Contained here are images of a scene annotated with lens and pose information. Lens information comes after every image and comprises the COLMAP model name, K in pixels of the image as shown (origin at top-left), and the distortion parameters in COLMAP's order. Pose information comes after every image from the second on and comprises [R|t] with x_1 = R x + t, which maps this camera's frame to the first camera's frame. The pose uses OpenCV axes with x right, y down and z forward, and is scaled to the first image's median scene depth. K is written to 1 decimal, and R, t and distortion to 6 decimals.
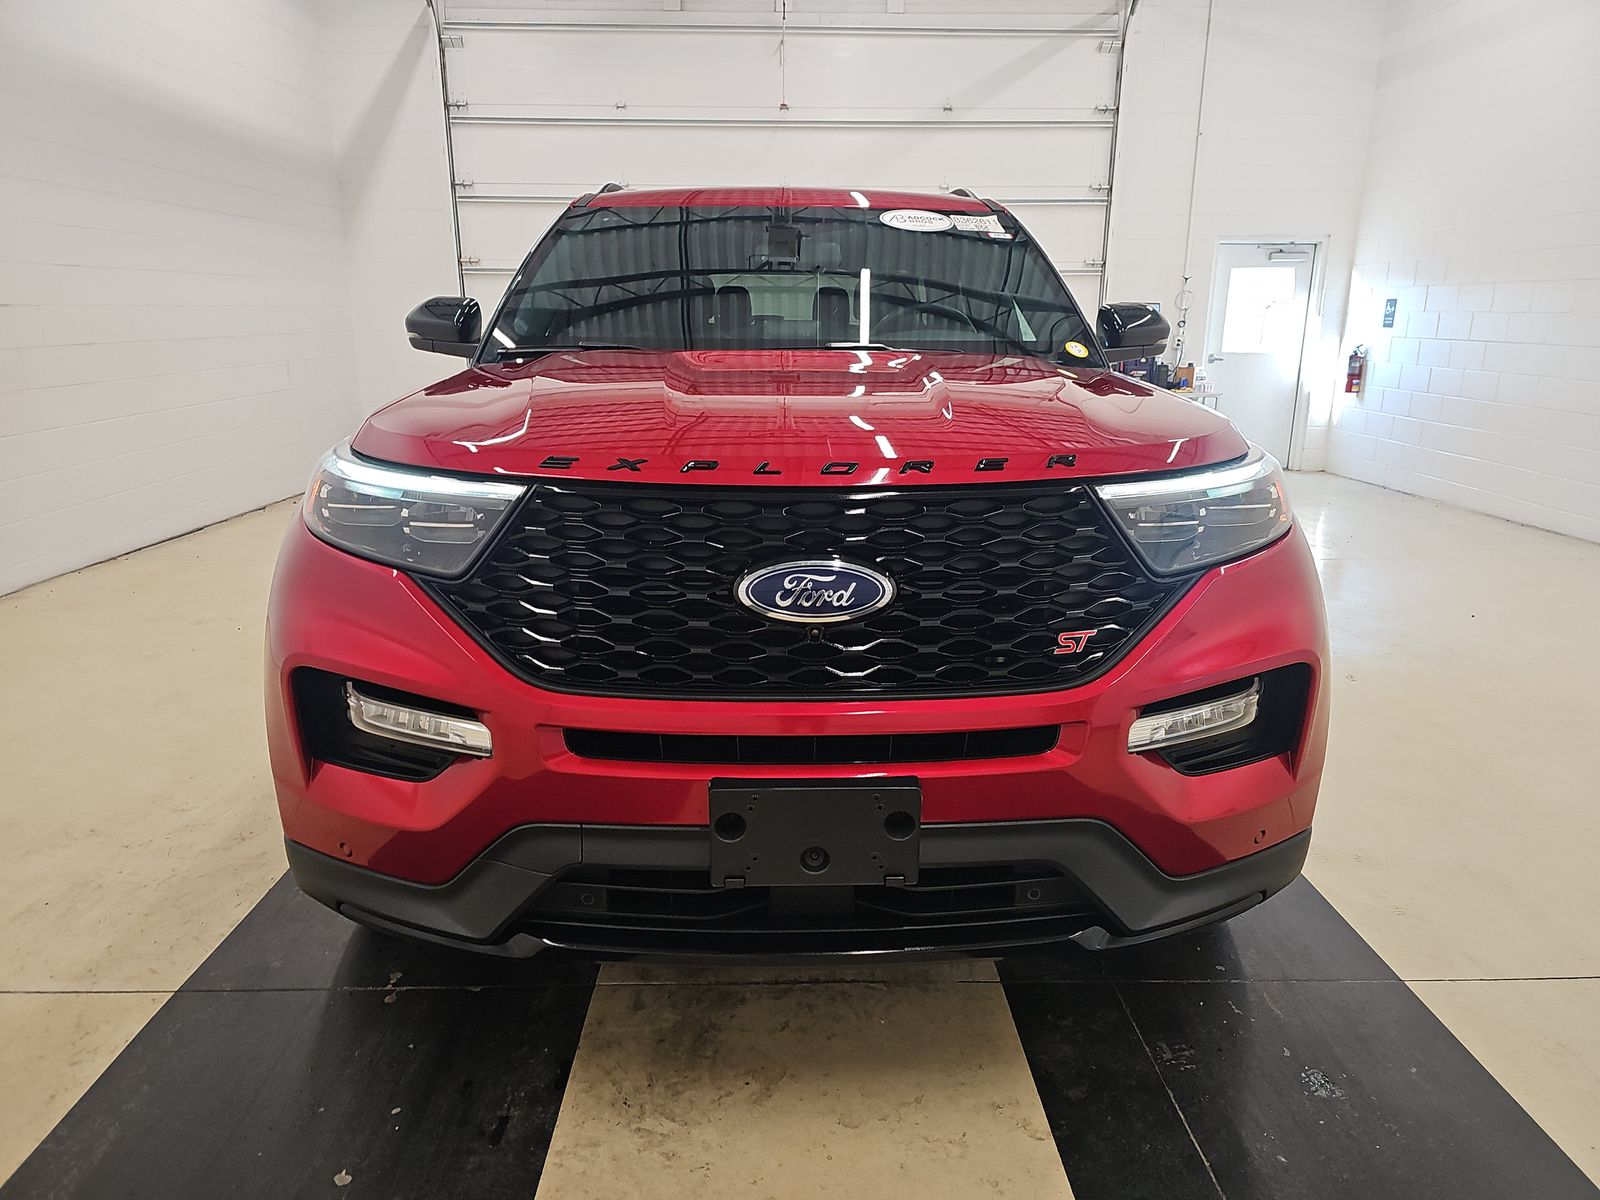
lens RADIAL K [[1052.4, 0, 800.0], [0, 1052.4, 600.0], [0, 0, 1]] dist [-0.000691, 0.000034]
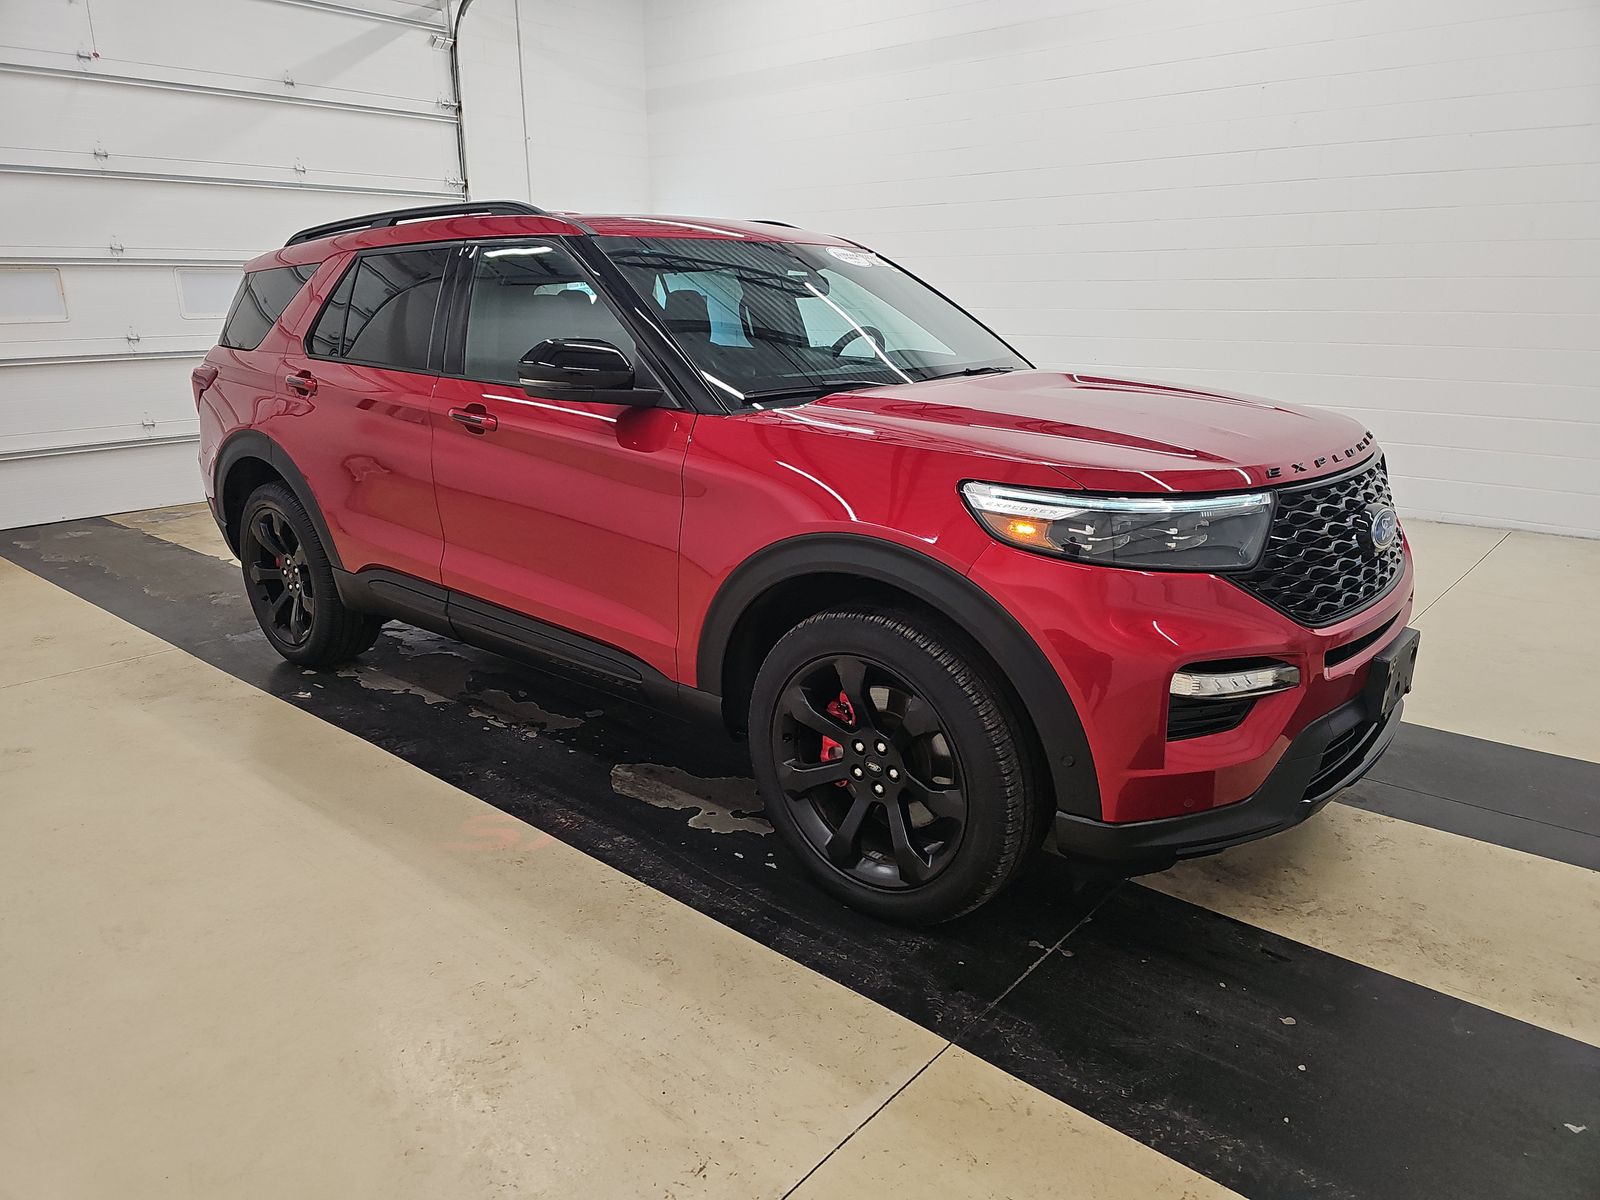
lens RADIAL K [[1054.0, 0, 800.0], [0, 1054.0, 600.0], [0, 0, 1]] dist [0.007449, -0.001867]
pose [[0.681673, -0.206812, 0.701820, -0.292680], [0.192444, 0.976125, 0.100725, -0.039813], [-0.705895, 0.066400, 0.705198, 0.078029]]
